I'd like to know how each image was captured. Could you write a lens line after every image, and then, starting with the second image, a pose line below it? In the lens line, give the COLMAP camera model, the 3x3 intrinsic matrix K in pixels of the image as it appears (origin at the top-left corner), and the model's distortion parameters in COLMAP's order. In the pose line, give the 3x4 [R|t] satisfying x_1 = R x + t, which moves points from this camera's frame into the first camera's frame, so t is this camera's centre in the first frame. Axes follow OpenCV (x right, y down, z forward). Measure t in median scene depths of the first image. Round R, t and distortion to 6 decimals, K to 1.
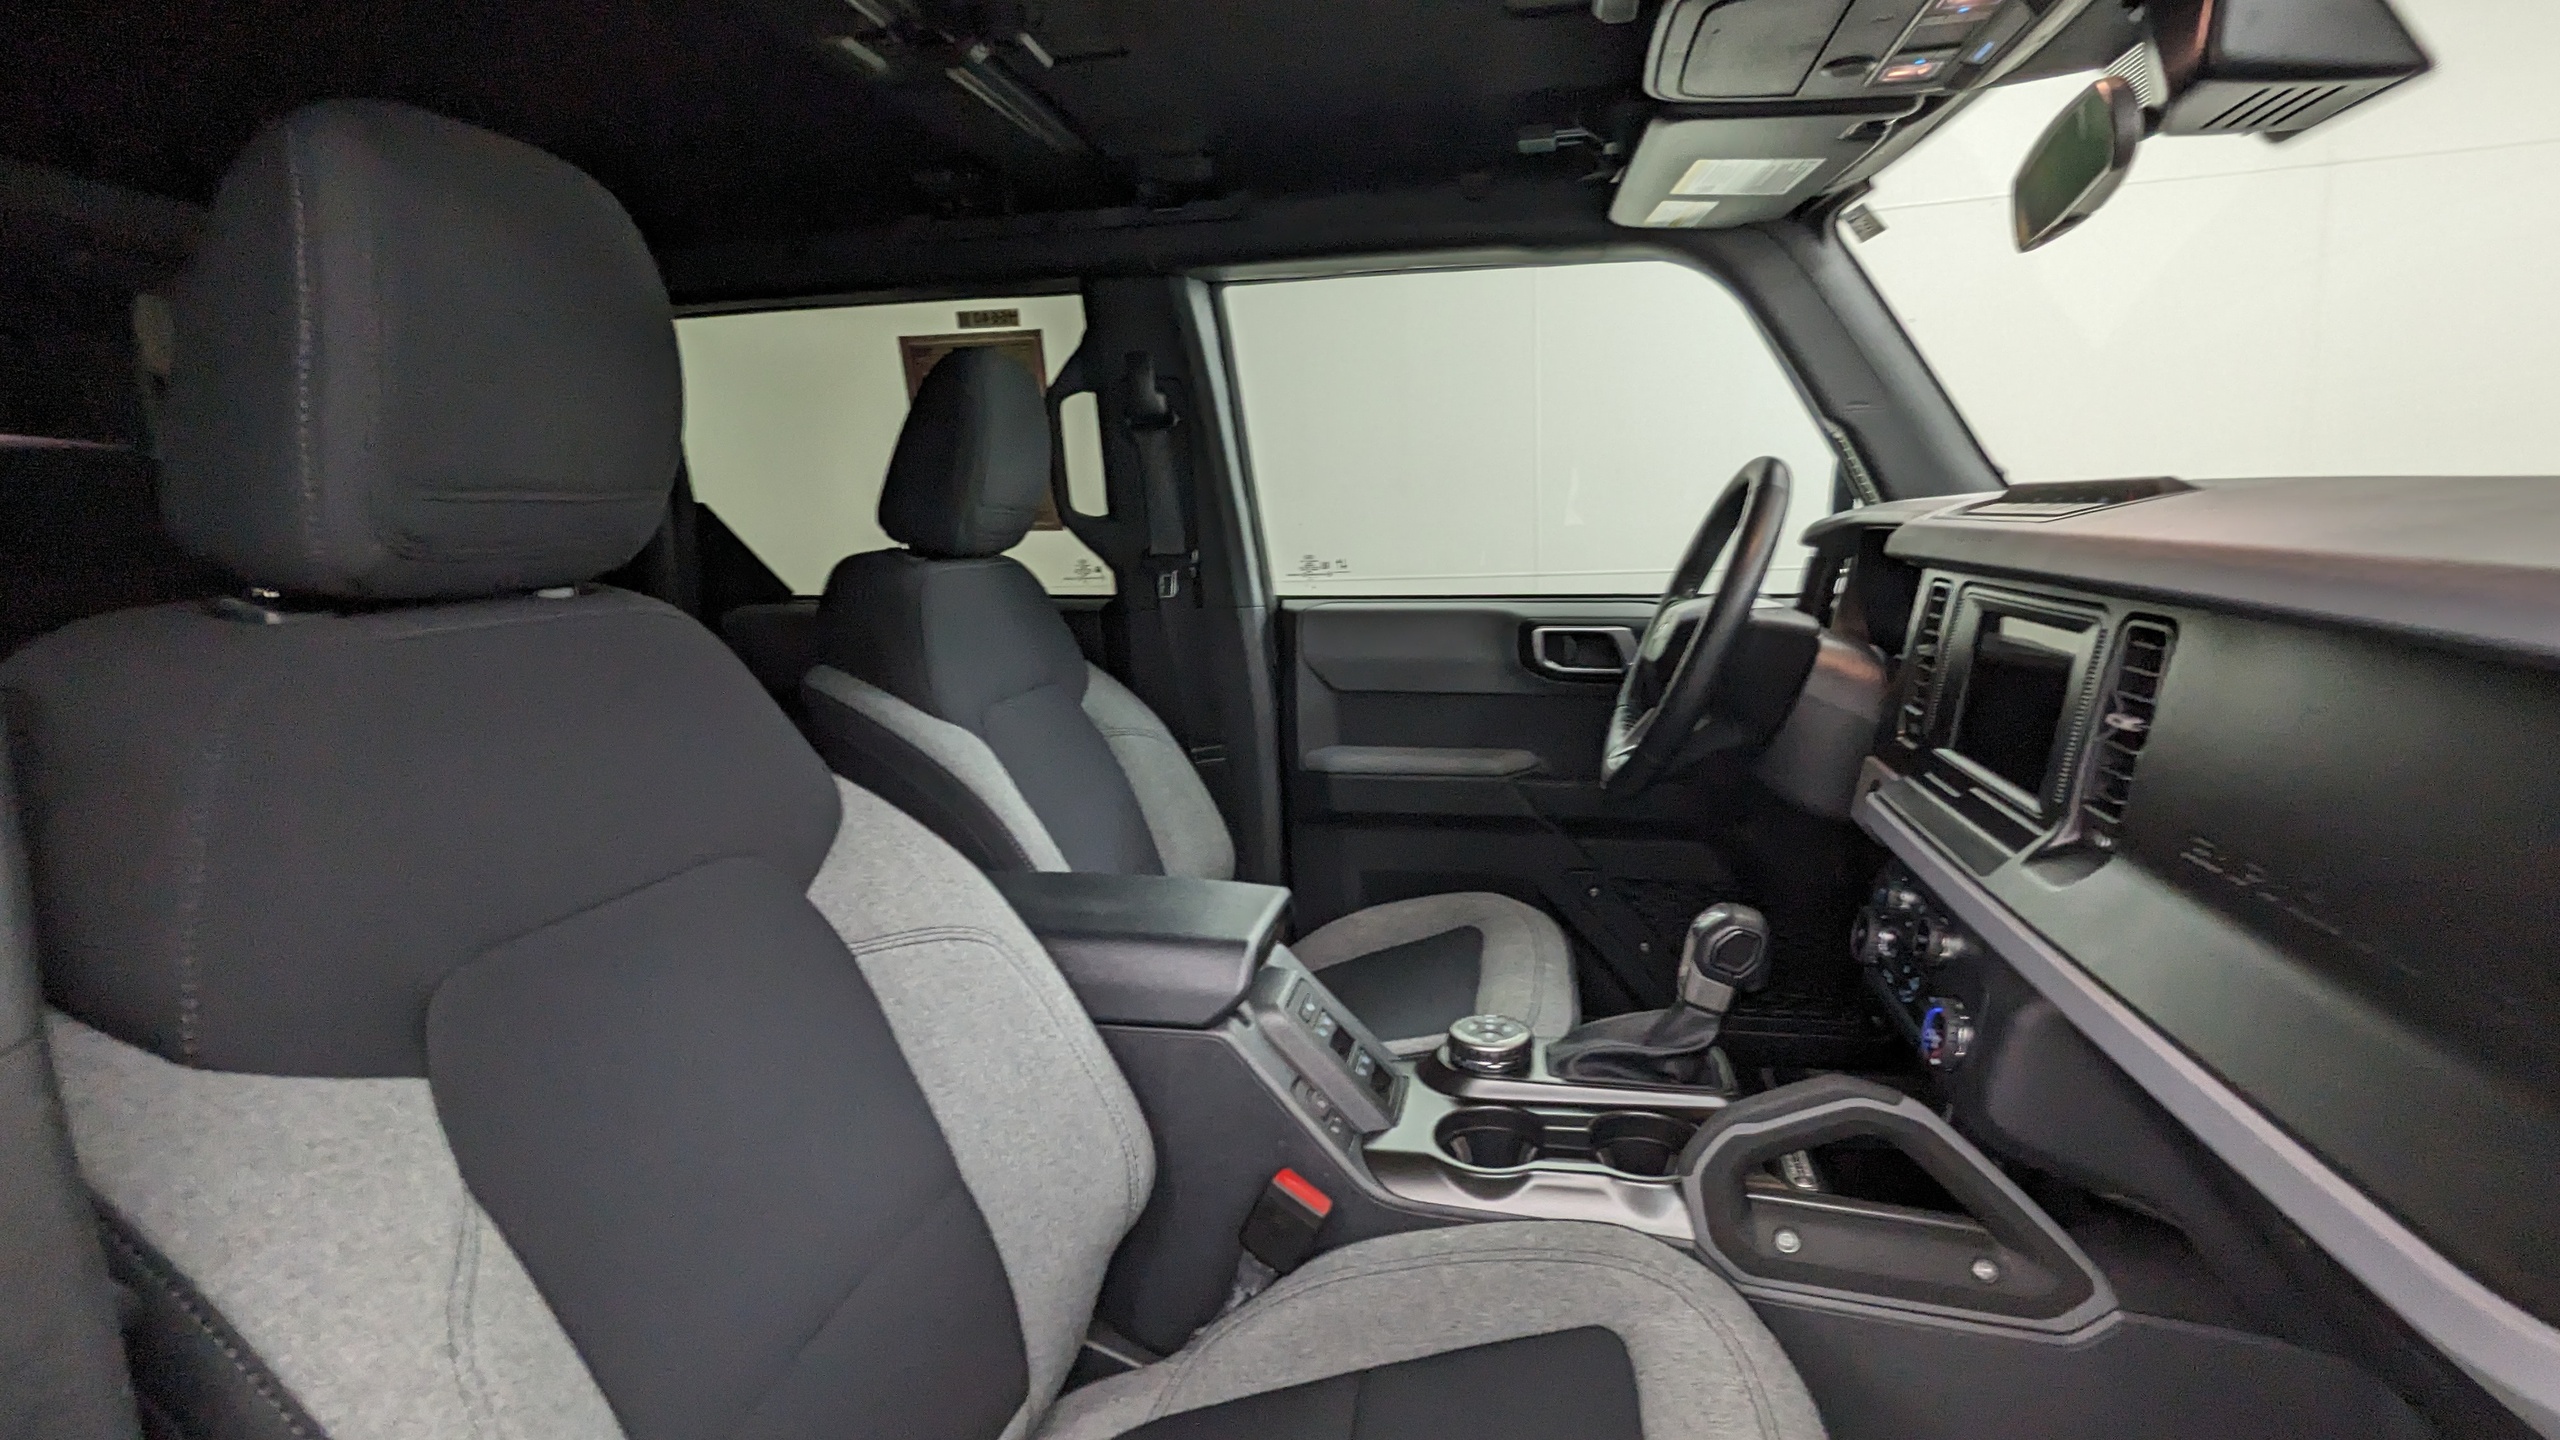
lens RADIAL K [[1234.1, 0, 1280.0], [0, 1234.1, 720.0], [0, 0, 1]] dist [0.007872, -0.004918]
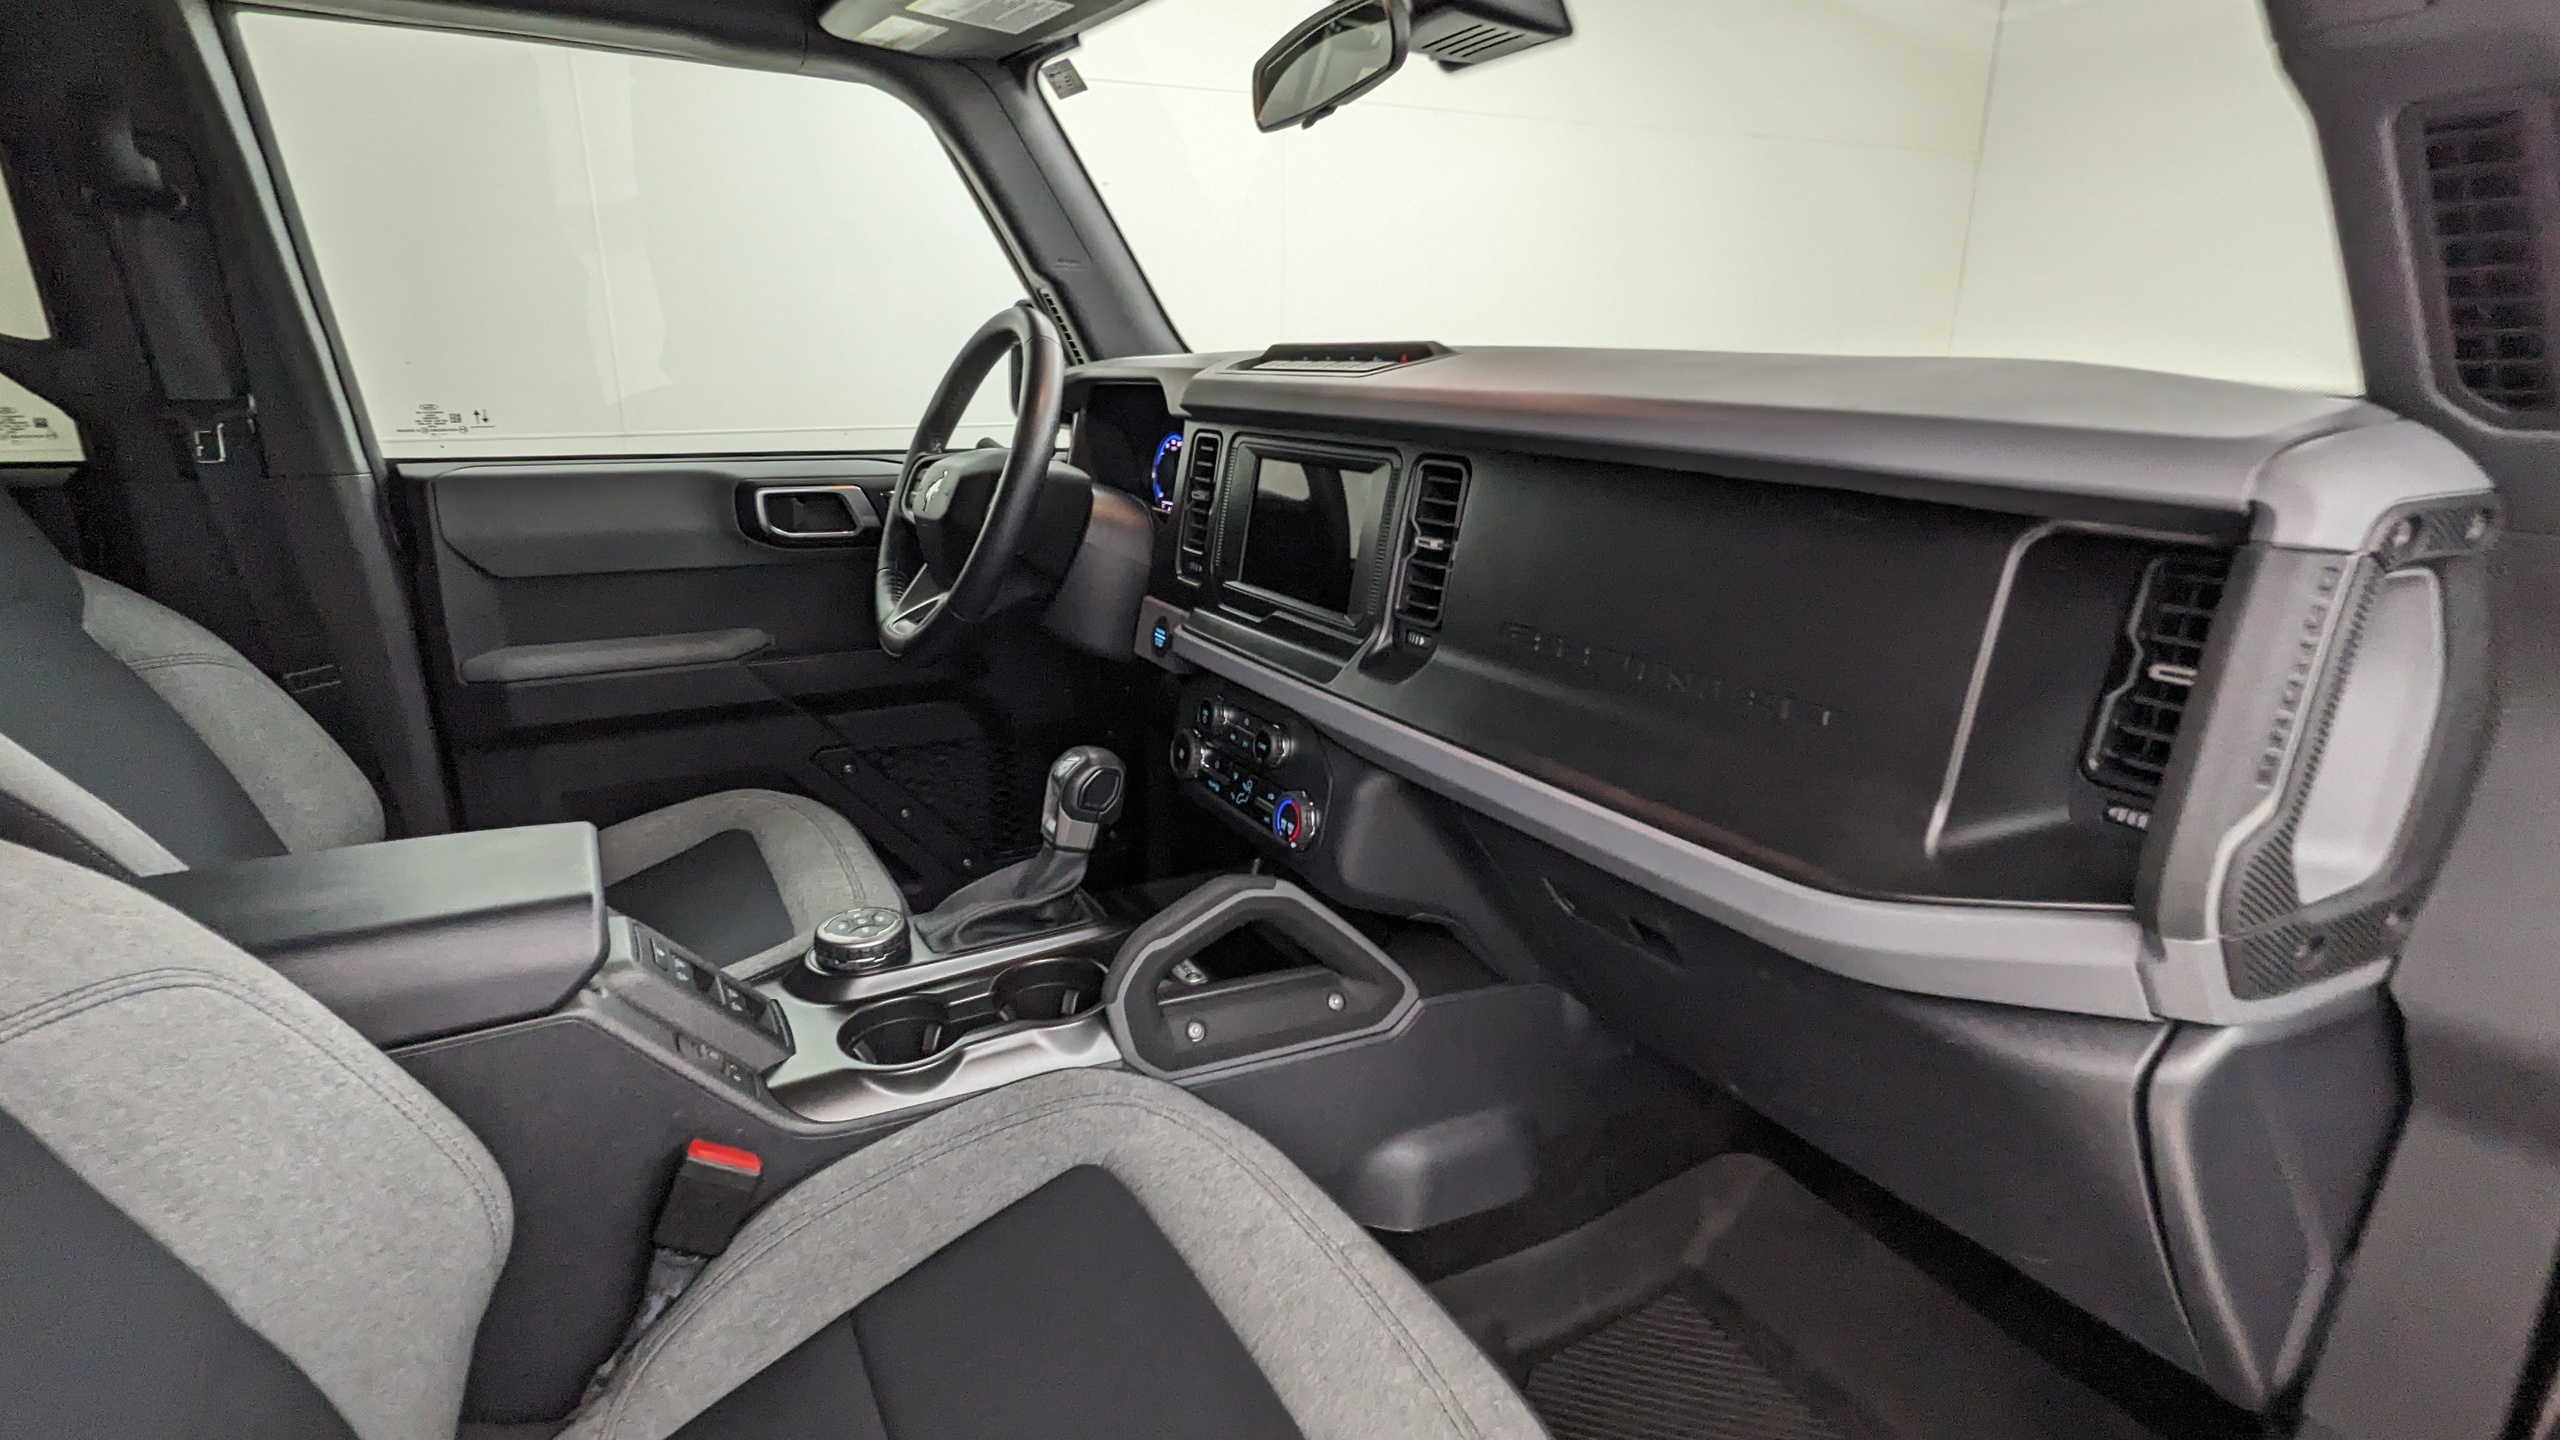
lens RADIAL K [[1234.1, 0, 1280.0], [0, 1234.1, 720.0], [0, 0, 1]] dist [0.007872, -0.004918]
pose [[0.750779, -0.151890, 0.642853, -0.178279], [0.081457, 0.987065, 0.138085, -0.004457], [-0.655511, -0.051307, 0.753441, 0.104523]]
